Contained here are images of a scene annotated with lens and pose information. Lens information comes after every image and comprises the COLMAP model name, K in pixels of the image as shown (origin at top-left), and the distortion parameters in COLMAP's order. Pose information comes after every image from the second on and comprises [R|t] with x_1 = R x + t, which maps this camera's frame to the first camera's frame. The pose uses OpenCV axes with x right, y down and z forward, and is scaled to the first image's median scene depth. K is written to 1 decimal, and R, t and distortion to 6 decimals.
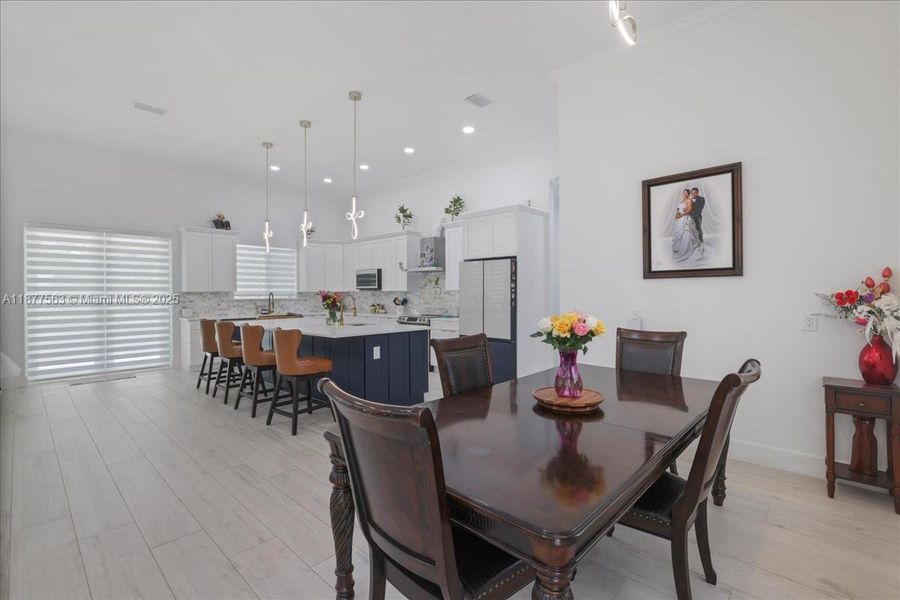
lens RADIAL K [[405.3, 0, 448.3], [0, 405.3, 293.9], [0, 0, 1]] dist [-0.000261, 0.000726]
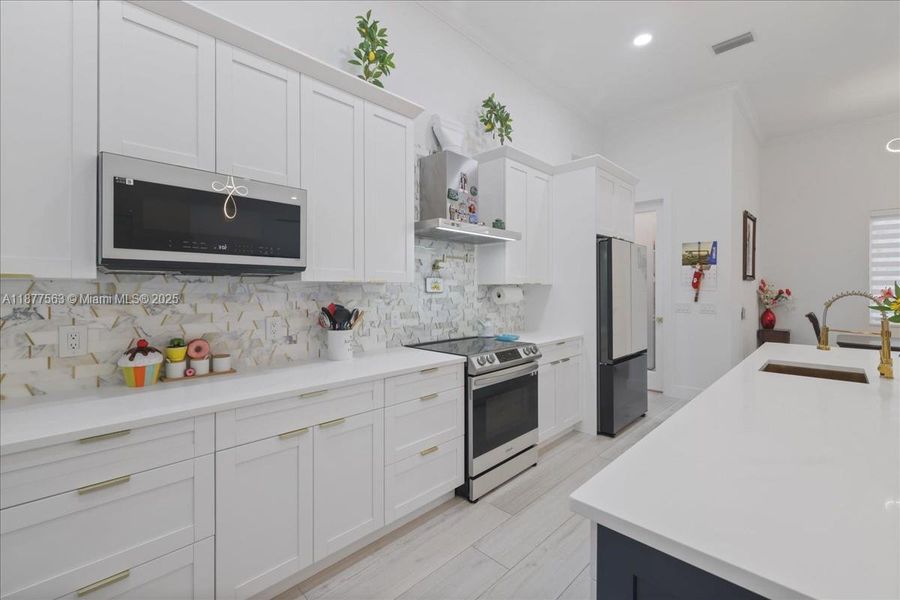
lens RADIAL K [[391.6, 0, 453.1], [0, 391.6, 288.0], [0, 0, 1]] dist [0.000841, -0.000989]
pose [[0.021056, 0.006335, 0.999758, -0.503580], [0.000178, 0.999980, -0.006340, -0.000773], [-0.999778, 0.000311, 0.021054, 1.111894]]
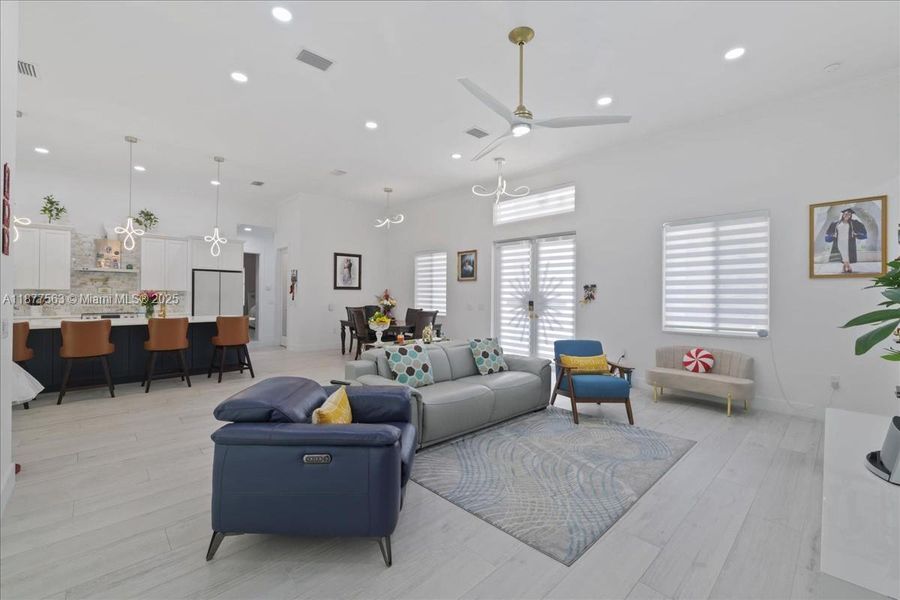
lens RADIAL K [[375.9, 0, 448.0], [0, 375.9, 295.2], [0, 0, 1]] dist [-0.000083, -0.000230]
pose [[0.056589, 0.004722, 0.998386, -1.091076], [-0.007945, 0.999959, -0.004279, 0.003287], [-0.998366, -0.007690, 0.056625, 0.062487]]
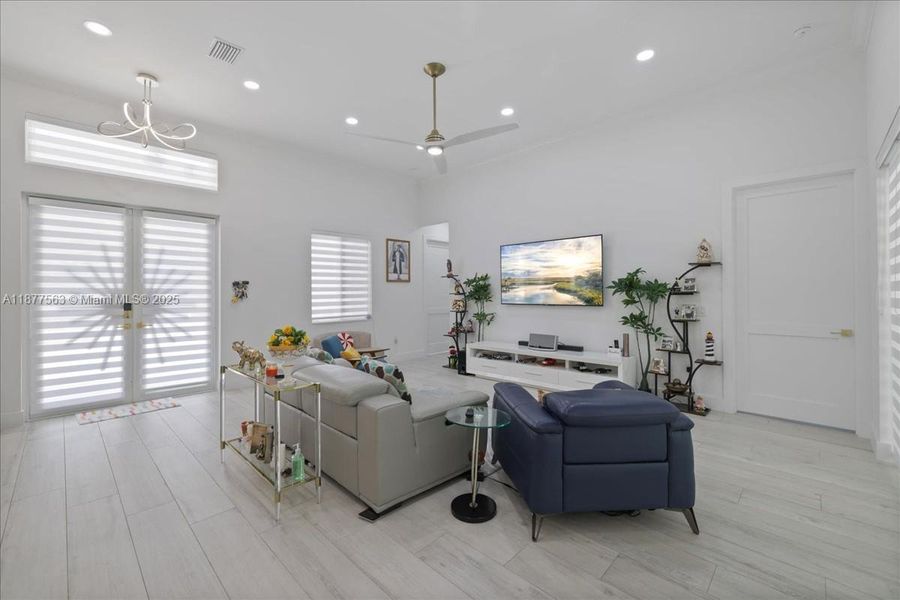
lens RADIAL K [[375.9, 0, 448.9], [0, 375.9, 292.4], [0, 0, 1]] dist [-0.000083, -0.000230]
pose [[-0.999795, 0.009521, 0.017847, -0.618019], [0.009549, 0.999953, 0.001491, -0.001566], [-0.017832, 0.001661, -0.999840, 0.574535]]
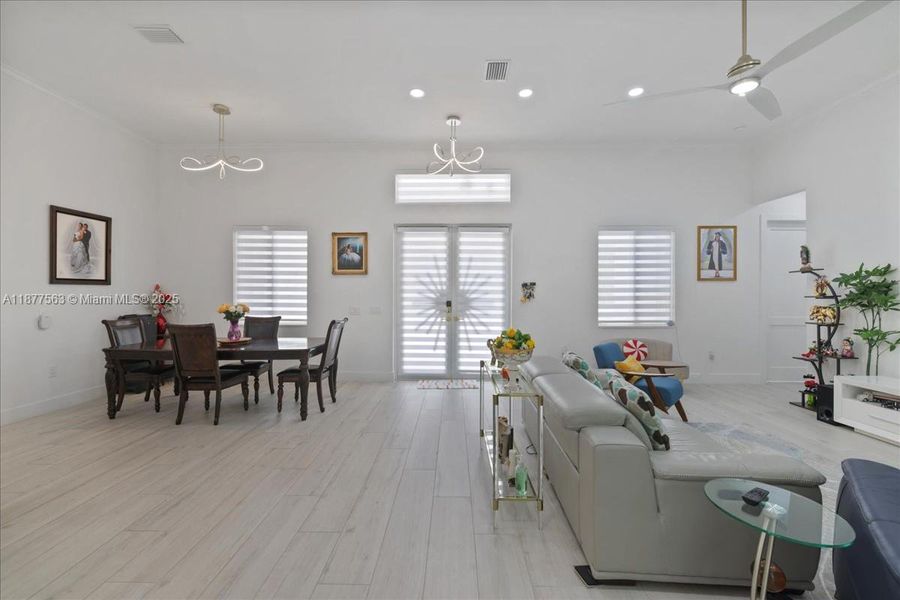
lens RADIAL K [[375.9, 0, 448.9], [0, 375.9, 294.5], [0, 0, 1]] dist [-0.000083, -0.000230]
pose [[-0.674557, 0.001501, 0.738221, -0.670134], [0.001454, 0.999999, -0.000705, -0.001038], [-0.738221, 0.000597, -0.674558, 0.491252]]
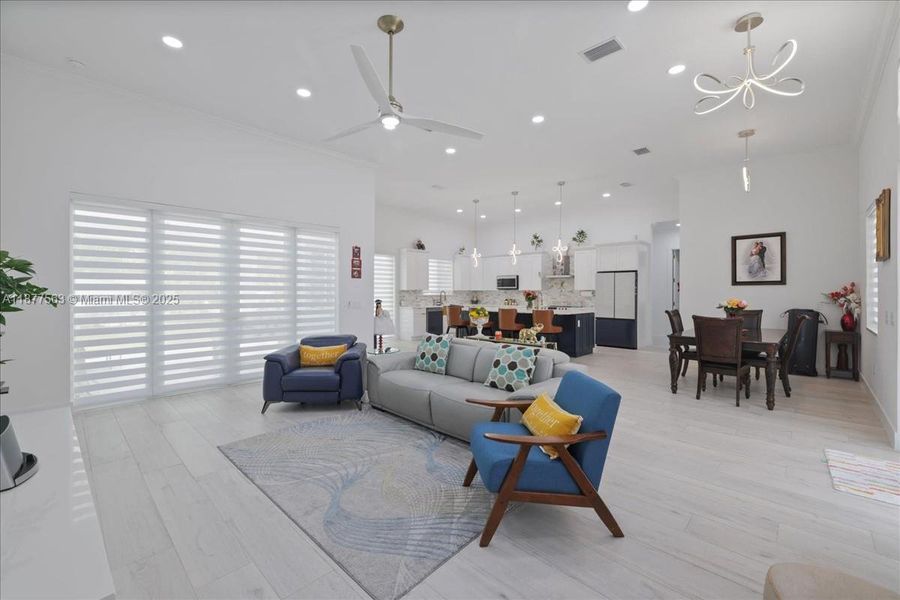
lens RADIAL K [[375.9, 0, 448.4], [0, 375.9, 292.5], [0, 0, 1]] dist [-0.000083, -0.000230]
pose [[0.999898, 0.005208, -0.013280, -0.502960], [-0.005200, 0.999986, 0.000668, 0.002324], [0.013284, -0.000599, 0.999912, -0.493258]]
